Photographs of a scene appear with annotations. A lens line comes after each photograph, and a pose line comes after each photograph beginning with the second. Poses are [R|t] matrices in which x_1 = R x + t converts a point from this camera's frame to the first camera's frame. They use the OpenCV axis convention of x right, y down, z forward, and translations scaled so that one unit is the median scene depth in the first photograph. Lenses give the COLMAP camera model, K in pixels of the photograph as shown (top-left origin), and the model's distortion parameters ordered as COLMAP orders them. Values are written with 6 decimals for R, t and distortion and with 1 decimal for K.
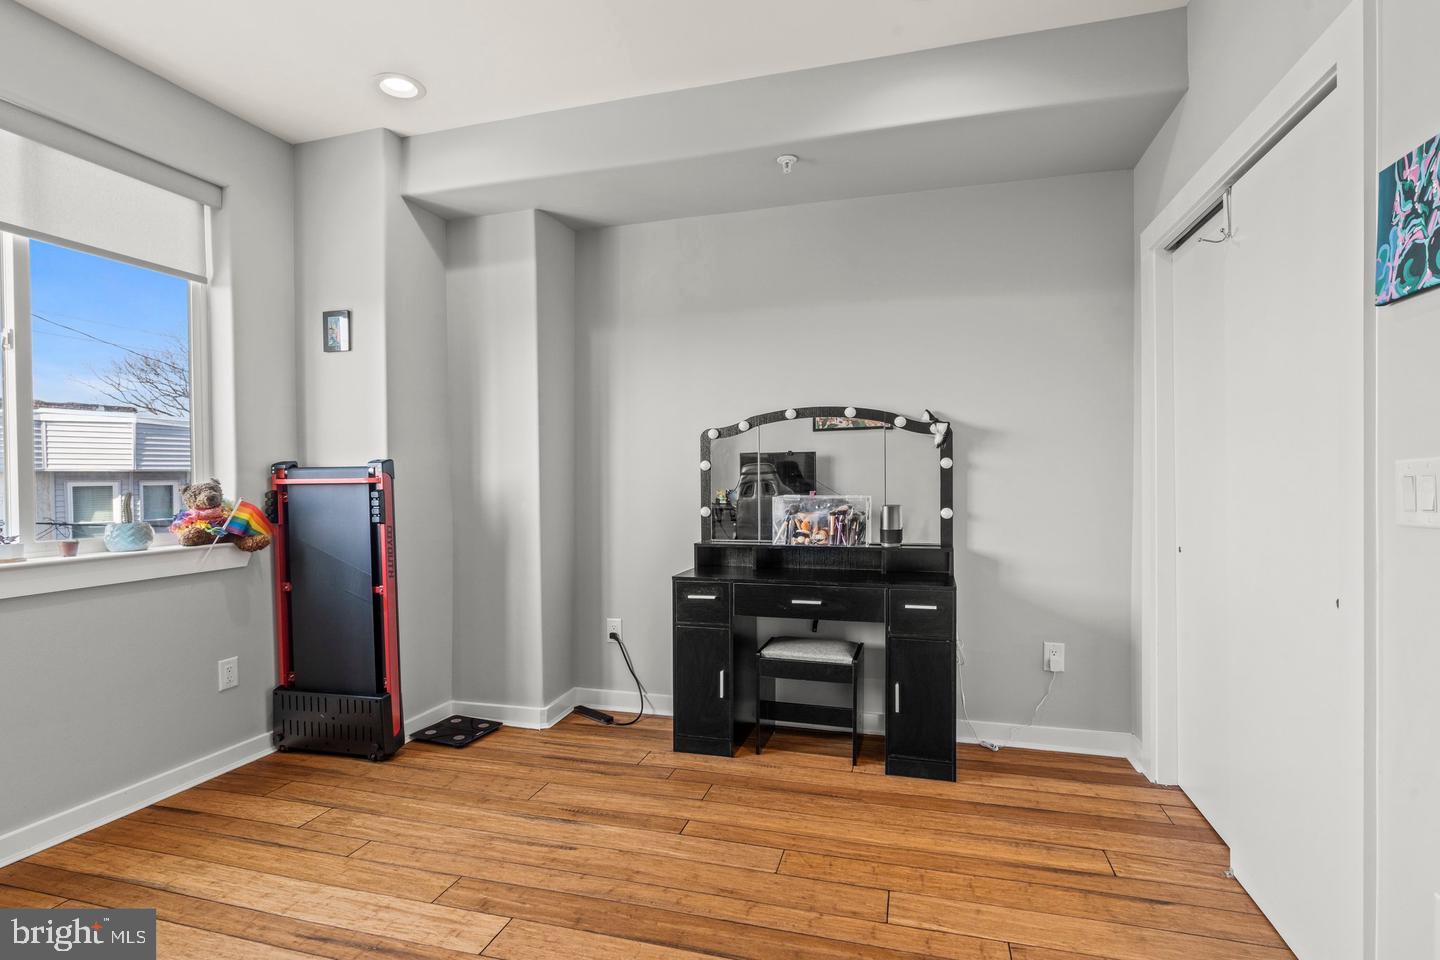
lens RADIAL K [[656.1, 0, 720.7], [0, 656.1, 481.6], [0, 0, 1]] dist [-0.010638, 0.003075]
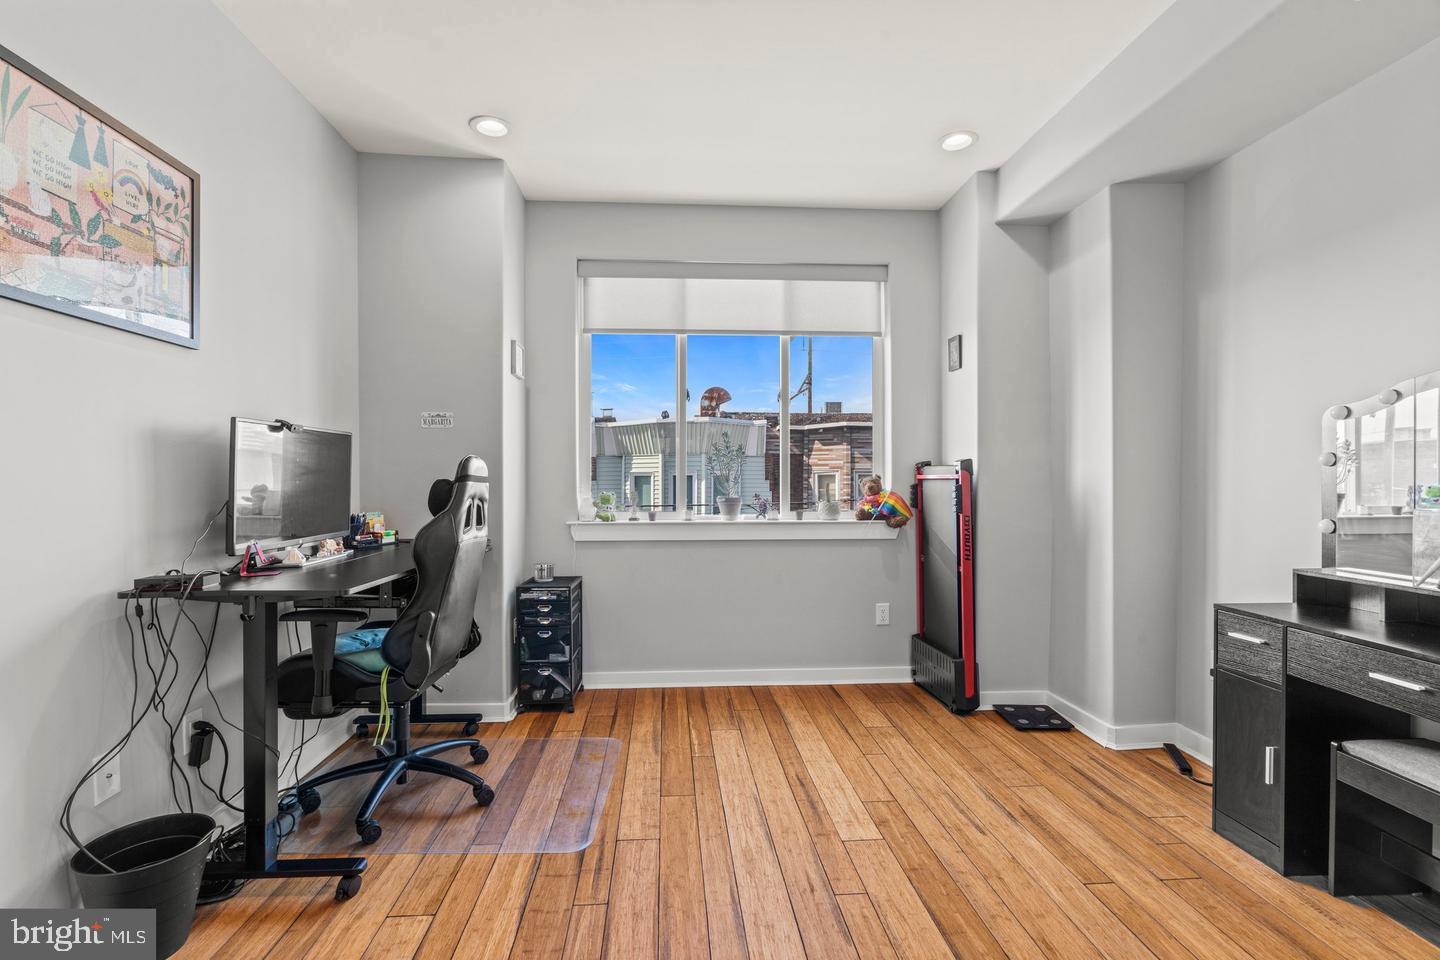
lens RADIAL K [[656.1, 0, 711.4], [0, 656.1, 478.0], [0, 0, 1]] dist [-0.010638, 0.003075]
pose [[0.345045, 0.010547, -0.938527, 0.423194], [-0.010524, 0.999917, 0.007367, -0.003056], [0.938527, 0.007335, 0.345127, 0.168092]]
